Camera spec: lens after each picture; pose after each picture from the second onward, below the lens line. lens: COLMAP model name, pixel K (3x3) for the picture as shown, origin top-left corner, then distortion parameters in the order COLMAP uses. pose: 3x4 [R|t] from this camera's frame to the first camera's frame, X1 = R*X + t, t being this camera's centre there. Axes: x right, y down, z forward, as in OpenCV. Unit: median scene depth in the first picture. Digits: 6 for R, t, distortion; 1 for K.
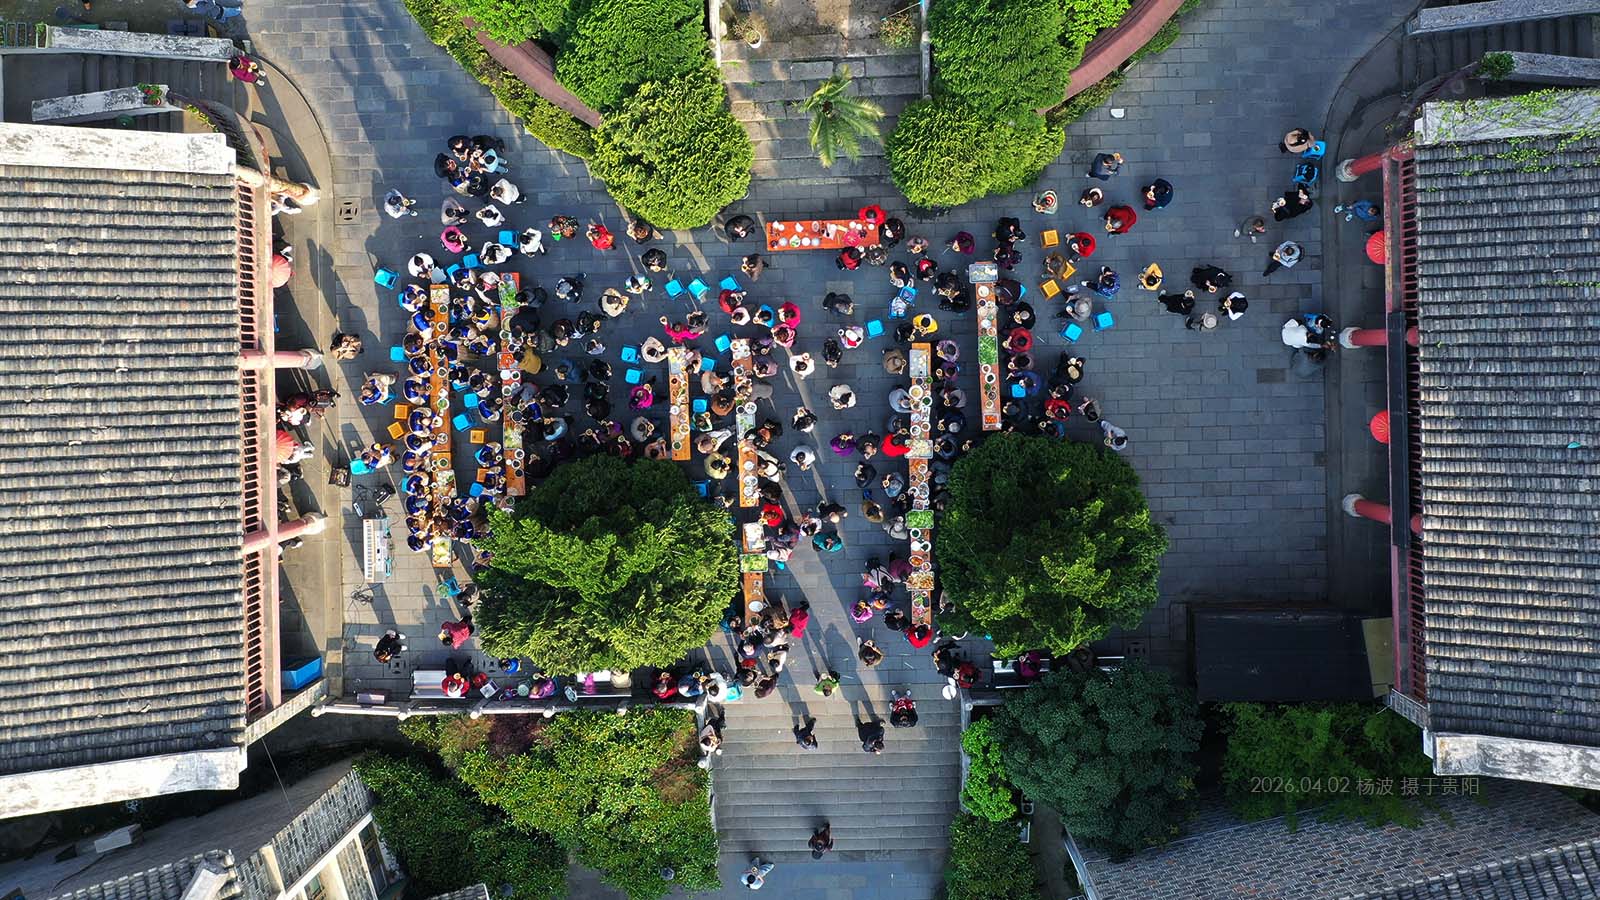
lens RADIAL K [[1259.5, 0, 800.1], [0, 1259.5, 447.3], [0, 0, 1]] dist [0.003993, 0.000667]
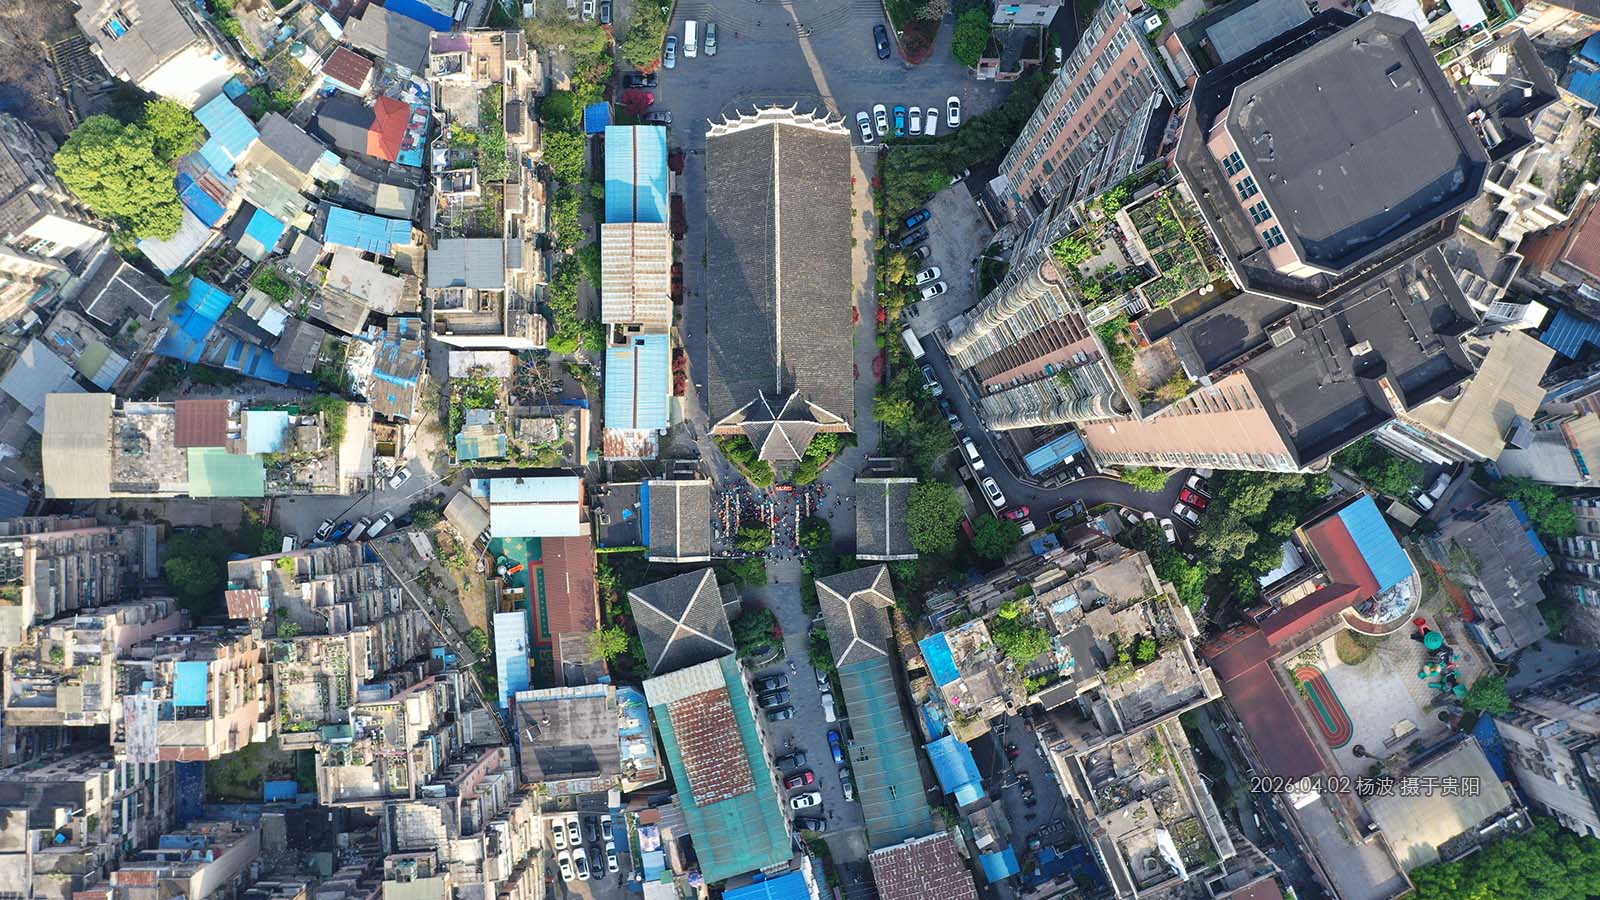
lens RADIAL K [[1259.5, 0, 800.7], [0, 1259.5, 448.5], [0, 0, 1]] dist [0.003993, 0.000667]
pose [[0.999812, 0.011153, 0.015849, -0.001545], [-0.010506, 0.999130, -0.040362, -0.110792], [-0.016286, 0.040188, 0.999059, -6.044585]]
